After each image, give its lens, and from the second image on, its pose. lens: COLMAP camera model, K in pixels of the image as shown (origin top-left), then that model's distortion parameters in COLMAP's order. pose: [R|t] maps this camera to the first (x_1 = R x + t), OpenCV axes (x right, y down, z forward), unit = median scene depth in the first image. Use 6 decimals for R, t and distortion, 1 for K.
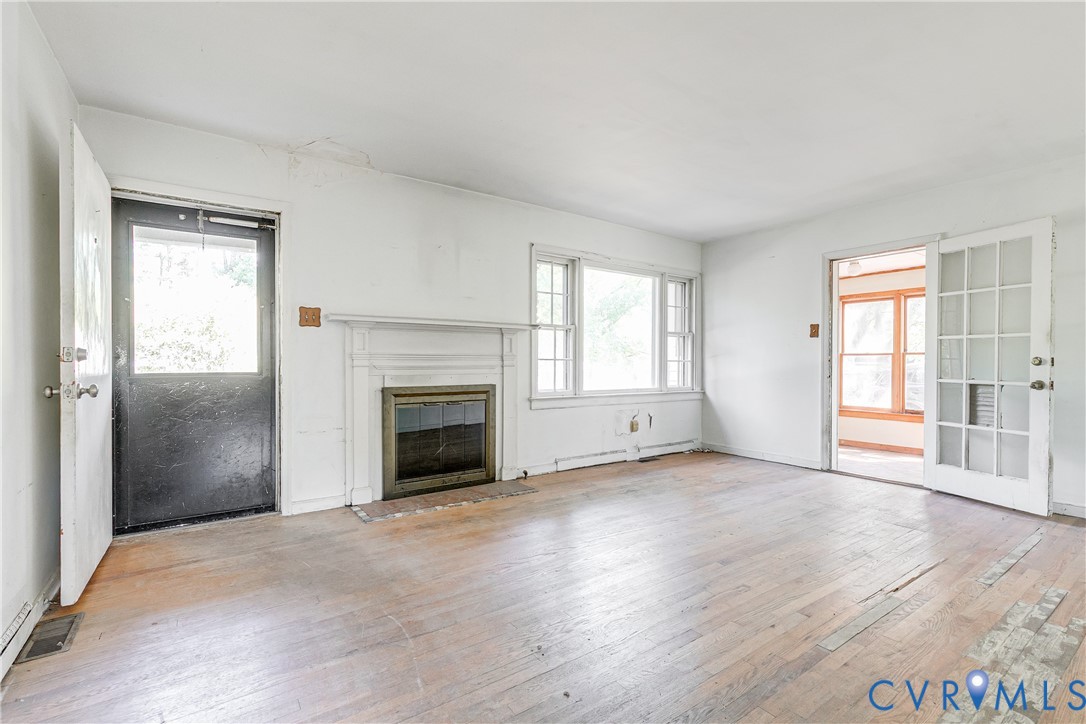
lens RADIAL K [[503.0, 0, 543.0], [0, 503.0, 362.0], [0, 0, 1]] dist [0.001915, -0.000889]
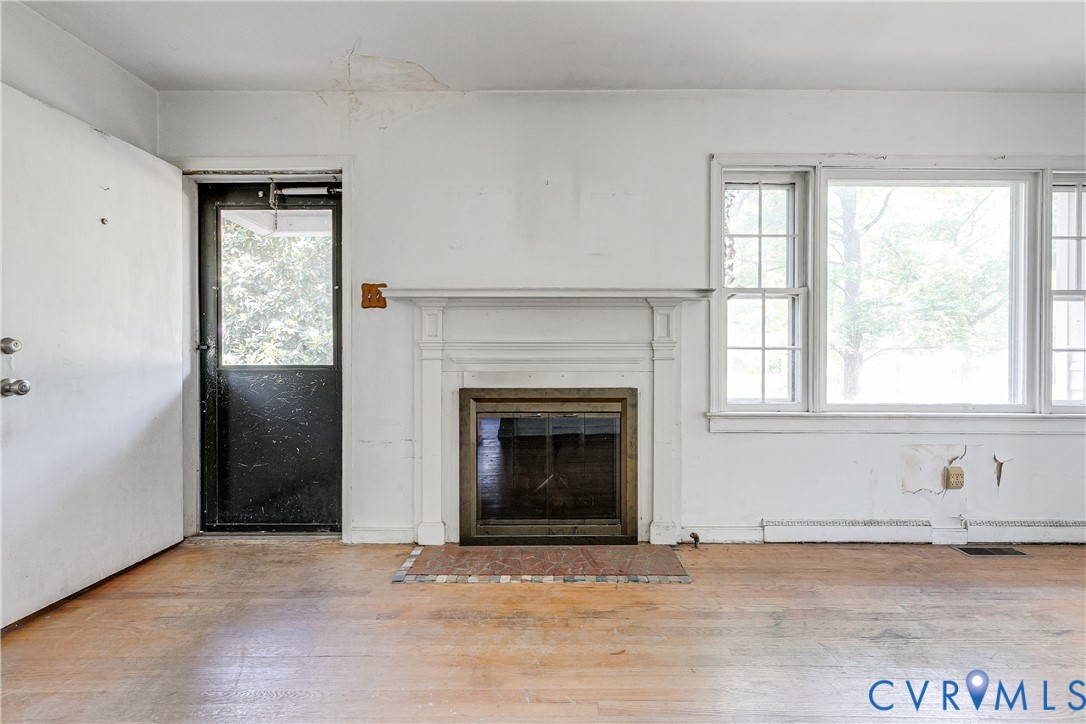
lens RADIAL K [[500.3, 0, 545.7], [0, 500.3, 351.9], [0, 0, 1]] dist [0.004306, -0.000378]
pose [[0.813170, -0.000711, -0.582025, 0.181314], [0.001176, 0.999999, 0.000422, -0.001577], [0.582025, -0.001027, 0.813171, 0.440421]]
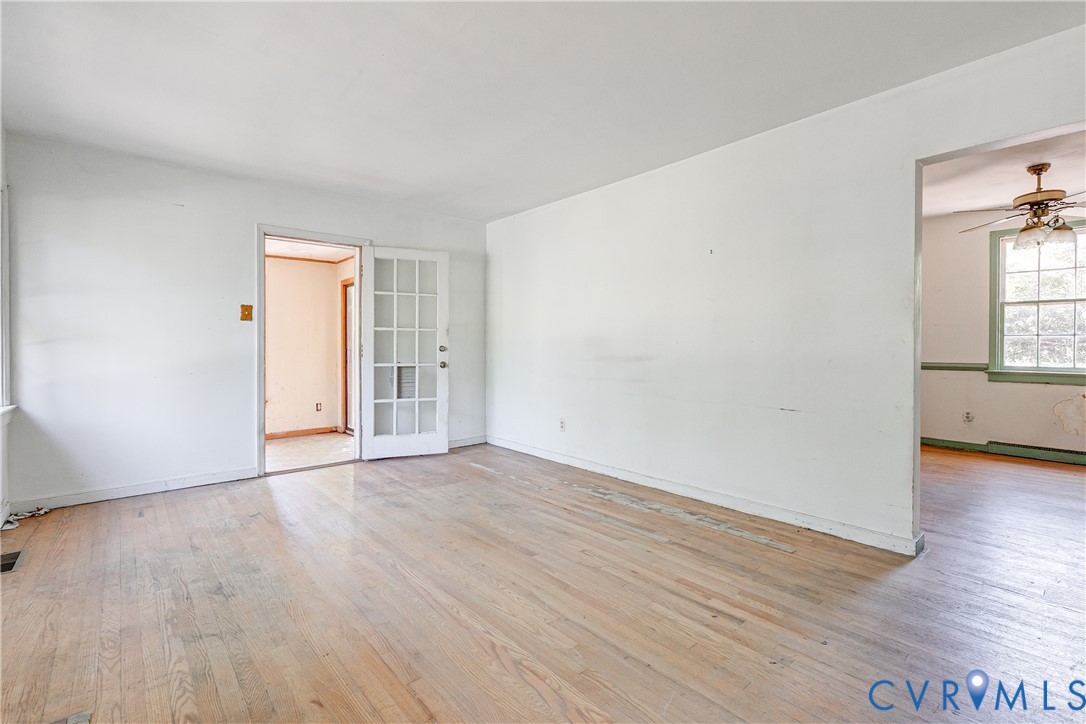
lens RADIAL K [[491.4, 0, 558.0], [0, 491.4, 347.8], [0, 0, 1]] dist [0.001175, -0.000024]
pose [[-0.121181, -0.004448, 0.992620, -0.394783], [0.001554, 0.999988, 0.004671, -0.008400], [-0.992629, 0.002108, -0.121173, 0.691762]]
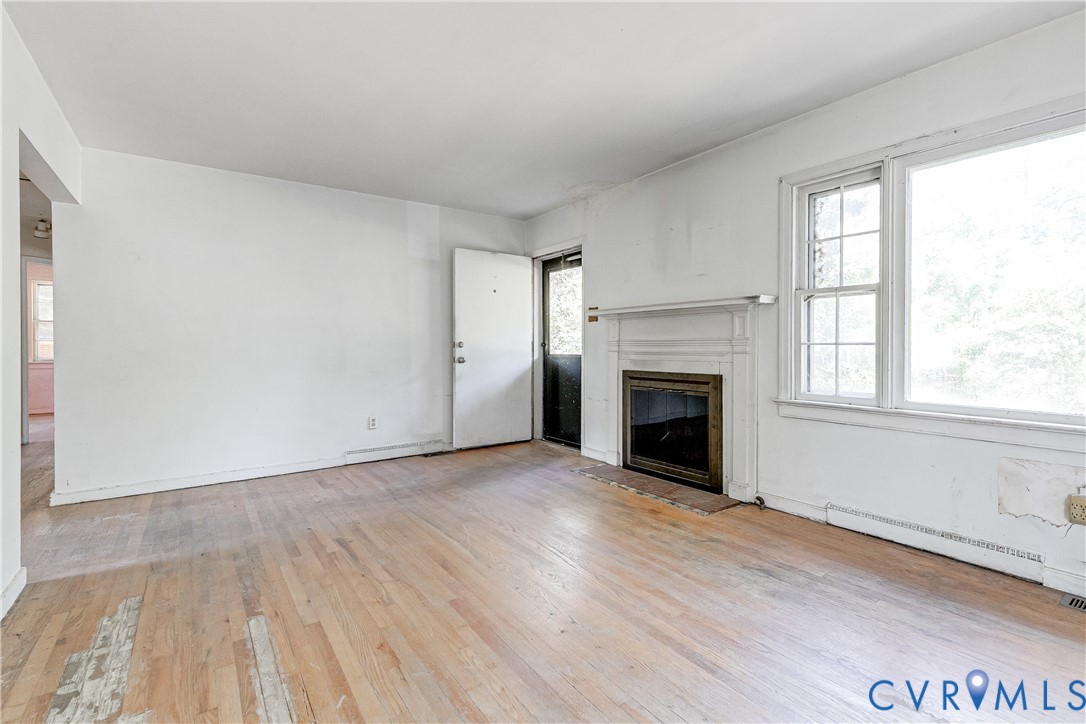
lens RADIAL K [[489.0, 0, 540.0], [0, 489.0, 347.9], [0, 0, 1]] dist [0.000921, -0.000022]
pose [[-0.008285, 0.000184, -0.999966, 0.727376], [-0.000675, 1.000000, 0.000189, 0.000220], [0.999965, 0.000677, -0.008284, 0.738544]]
